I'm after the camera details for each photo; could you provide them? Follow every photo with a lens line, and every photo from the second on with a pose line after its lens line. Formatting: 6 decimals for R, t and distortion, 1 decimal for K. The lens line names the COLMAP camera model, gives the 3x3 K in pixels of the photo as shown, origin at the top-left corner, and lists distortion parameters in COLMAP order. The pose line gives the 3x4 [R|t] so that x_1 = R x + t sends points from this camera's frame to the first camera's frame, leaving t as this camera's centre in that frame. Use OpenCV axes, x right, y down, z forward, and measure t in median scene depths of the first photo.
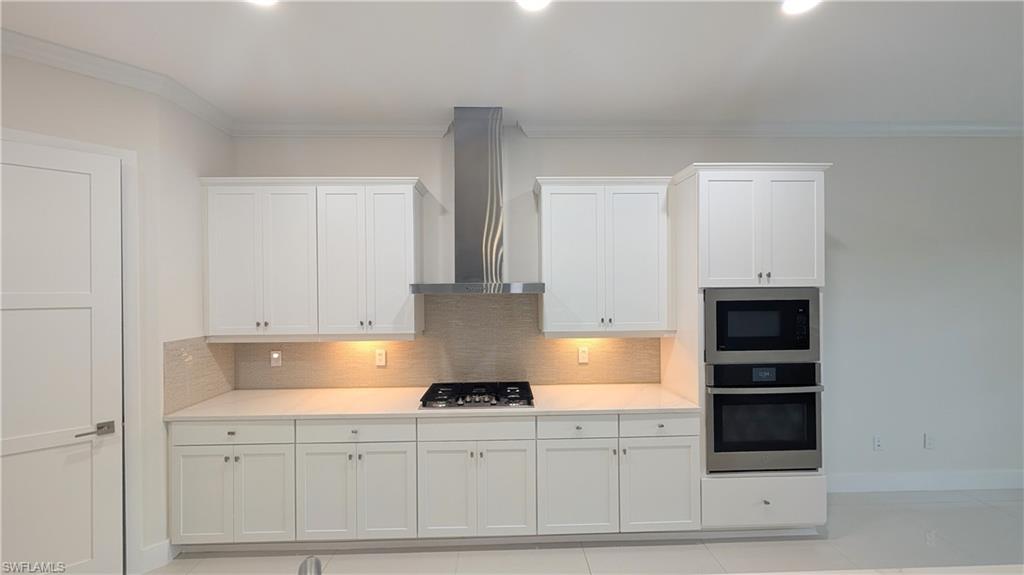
lens RADIAL K [[386.4, 0, 512.2], [0, 386.4, 291.4], [0, 0, 1]] dist [-0.000216, -0.000161]
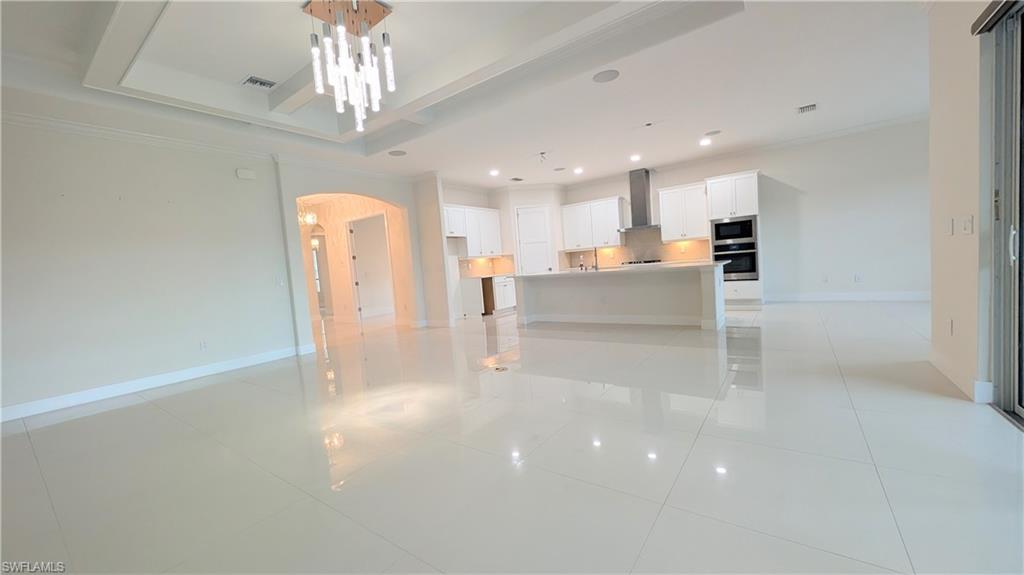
lens RADIAL K [[386.4, 0, 512.2], [0, 386.4, 291.4], [0, 0, 1]] dist [-0.000216, -0.000161]
pose [[0.794130, -0.011441, -0.607640, 1.072774], [0.079268, 0.993232, 0.084894, 0.162957], [0.602556, -0.115584, 0.789662, -2.333892]]
